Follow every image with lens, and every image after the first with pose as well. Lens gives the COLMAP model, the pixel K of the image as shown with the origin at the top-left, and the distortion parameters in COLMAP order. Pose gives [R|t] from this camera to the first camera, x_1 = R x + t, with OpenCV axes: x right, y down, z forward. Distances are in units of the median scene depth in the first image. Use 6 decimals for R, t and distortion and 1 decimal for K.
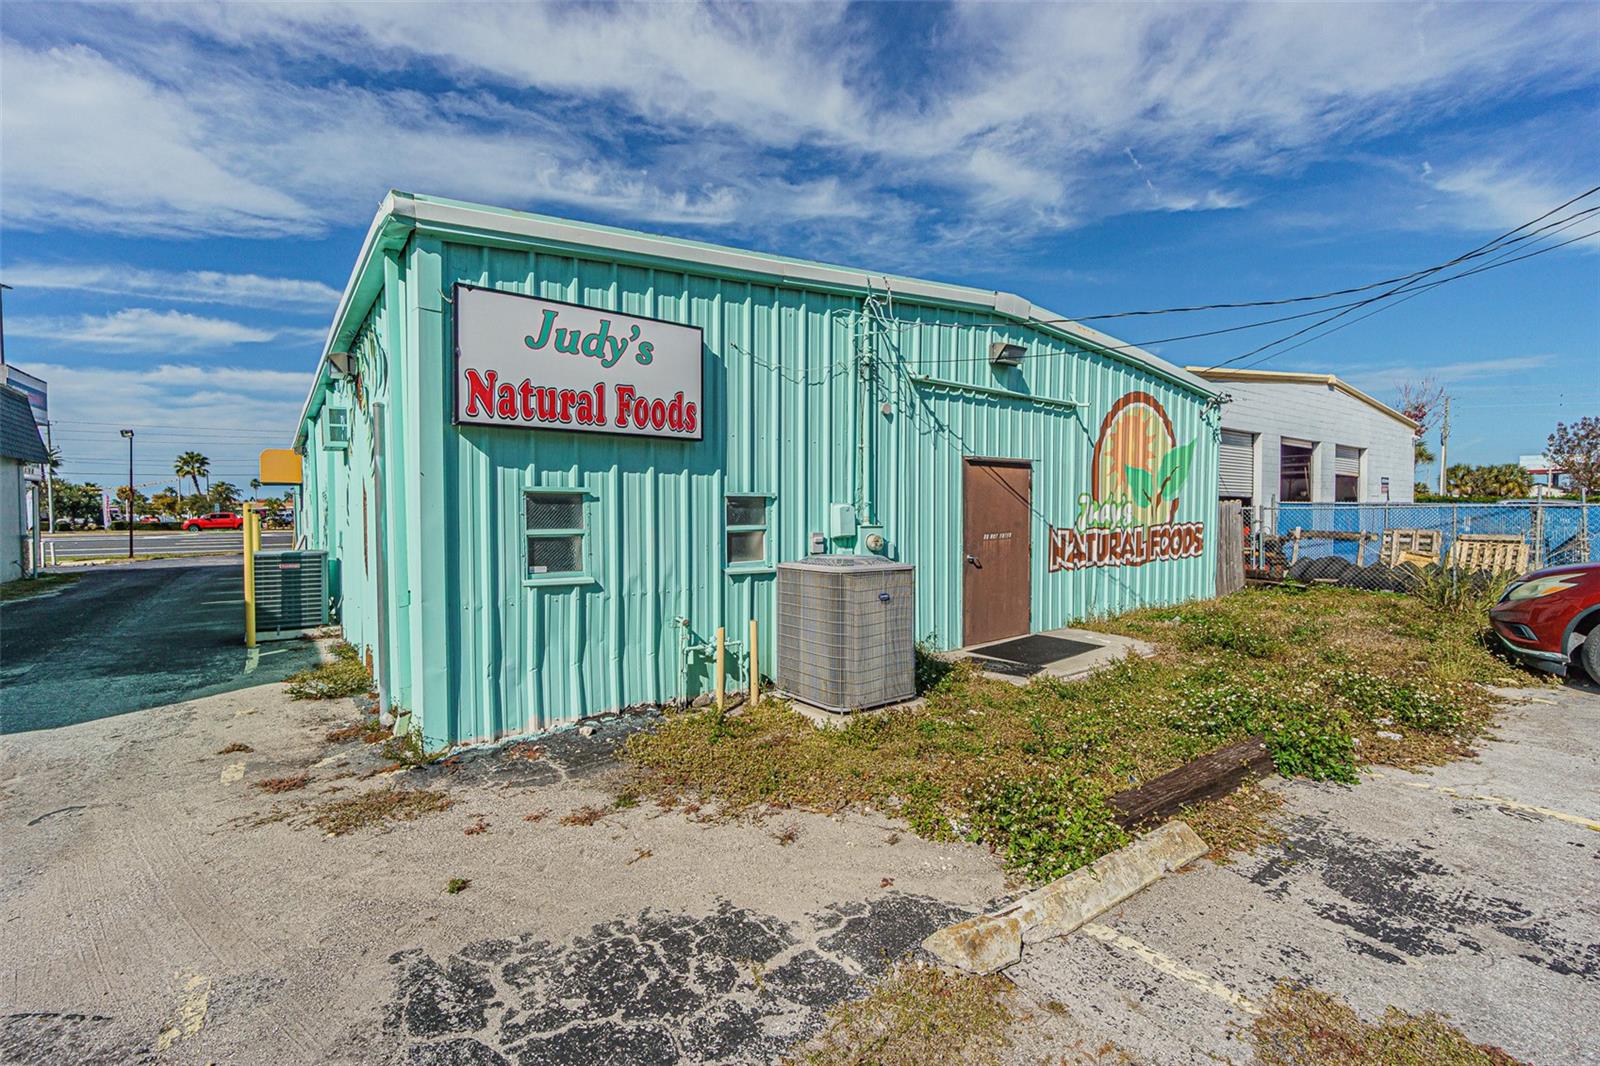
lens RADIAL K [[675.7, 0, 791.4], [0, 675.7, 525.0], [0, 0, 1]] dist [-0.003142, 0.000444]
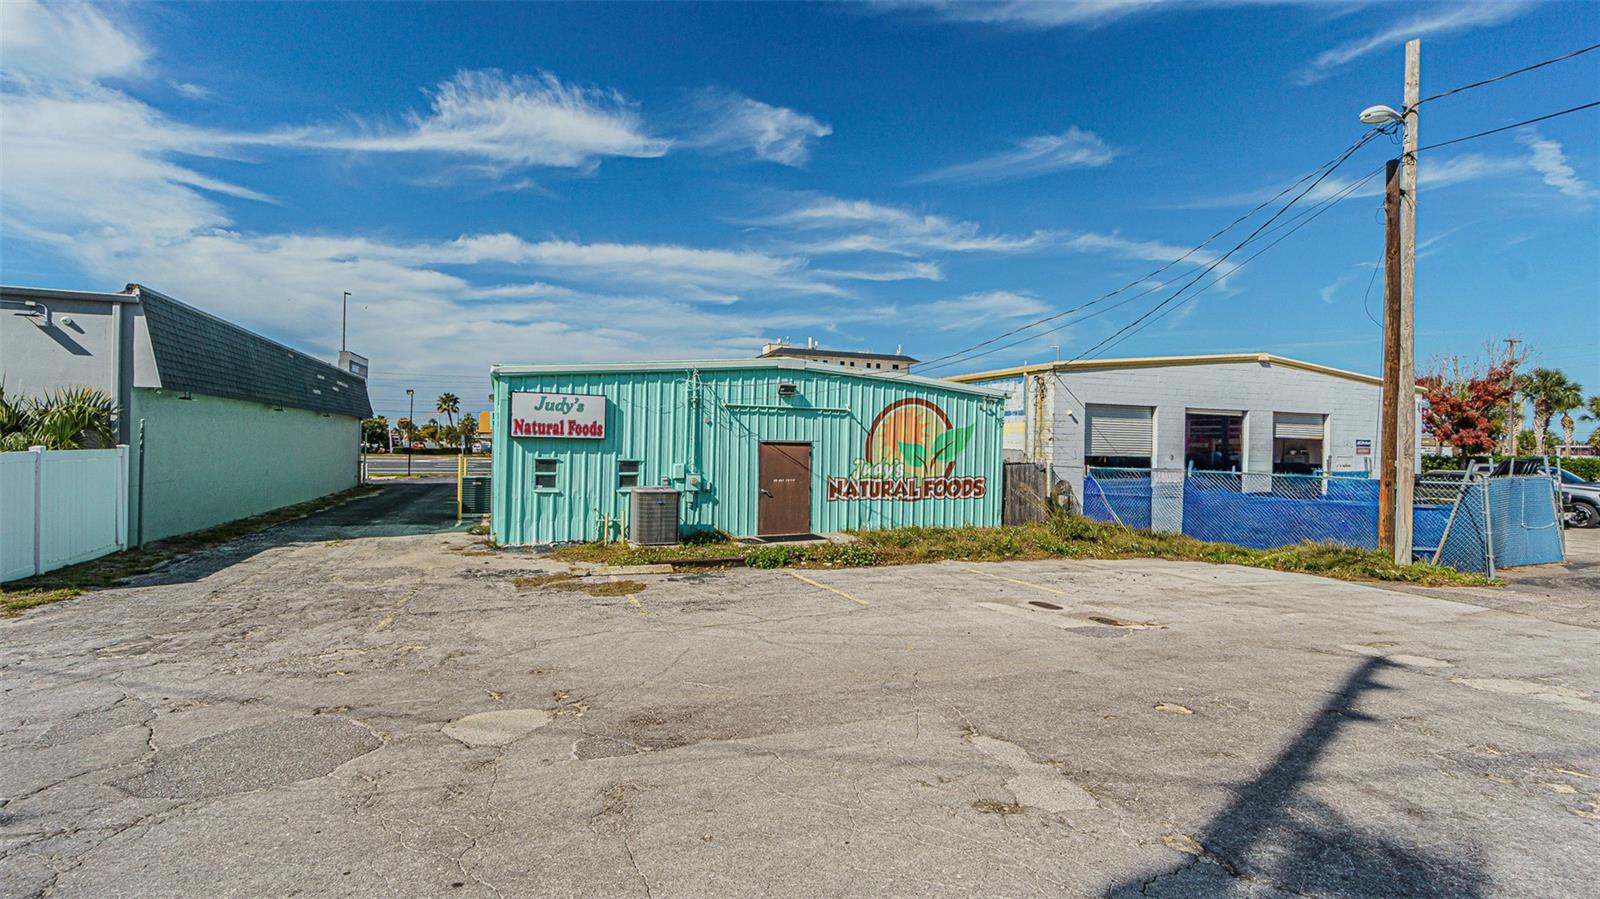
lens RADIAL K [[685.3, 0, 797.4], [0, 685.3, 443.1], [0, 0, 1]] dist [0.000893, 0.000225]
pose [[0.967363, 0.020945, -0.252526, 0.085980], [-0.027255, 0.999397, -0.021515, -0.005194], [0.251924, 0.027696, 0.967351, -0.092968]]
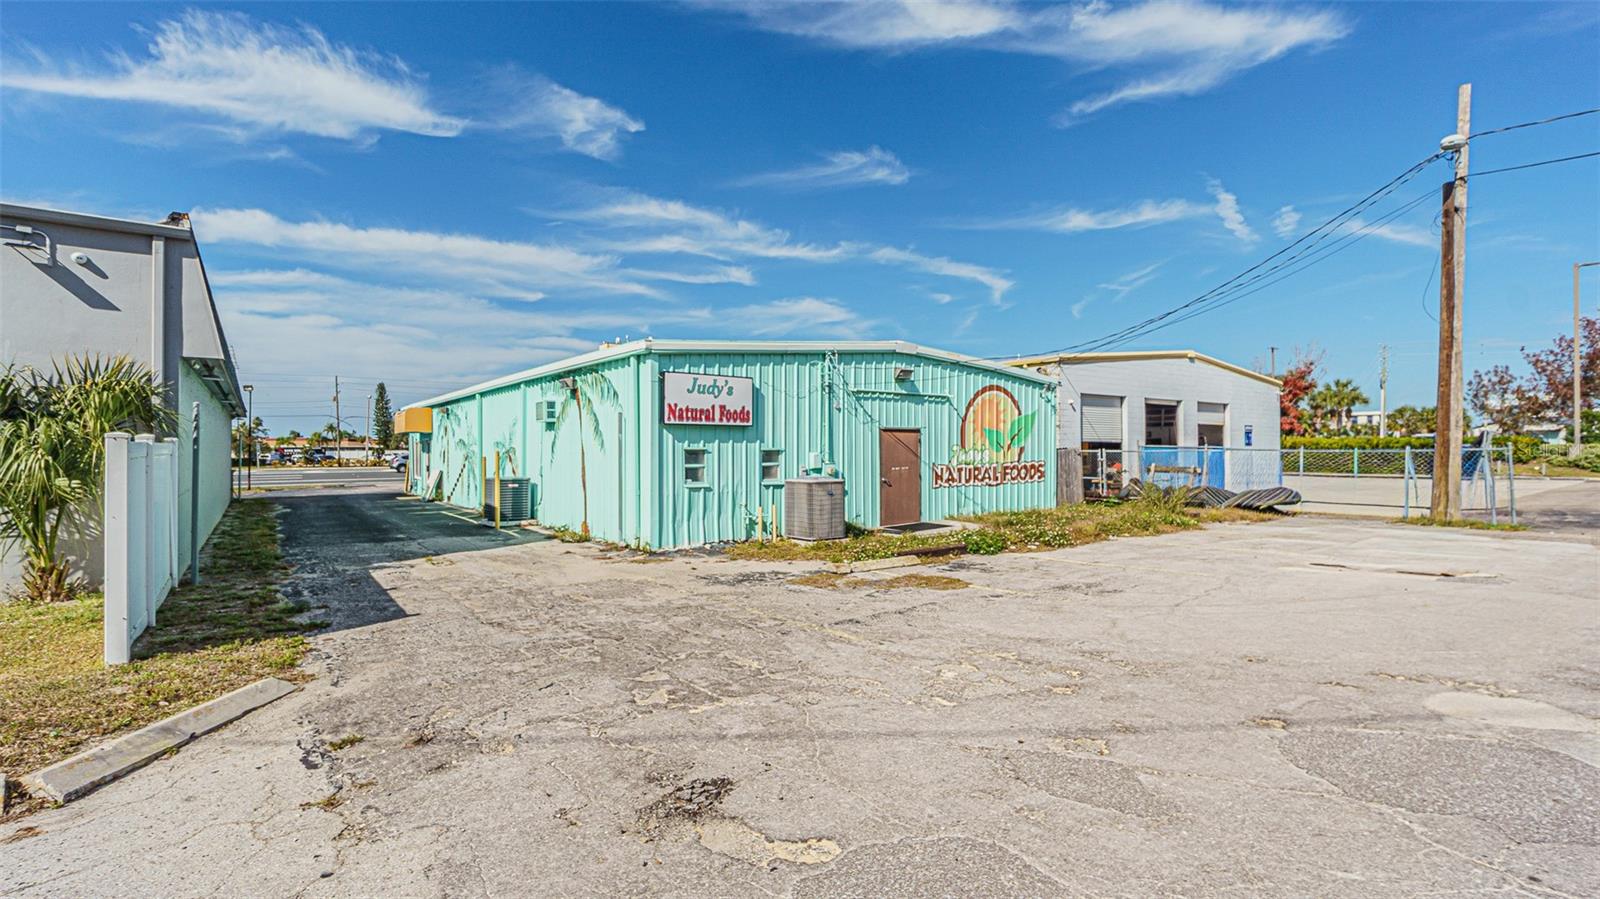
lens RADIAL K [[685.3, 0, 797.4], [0, 685.3, 443.1], [0, 0, 1]] dist [0.000893, 0.000225]
pose [[0.999917, -0.001069, 0.012865, -0.000680], [0.001438, 0.999588, -0.028681, -0.000035], [-0.012830, 0.028697, 0.999506, -0.093438]]
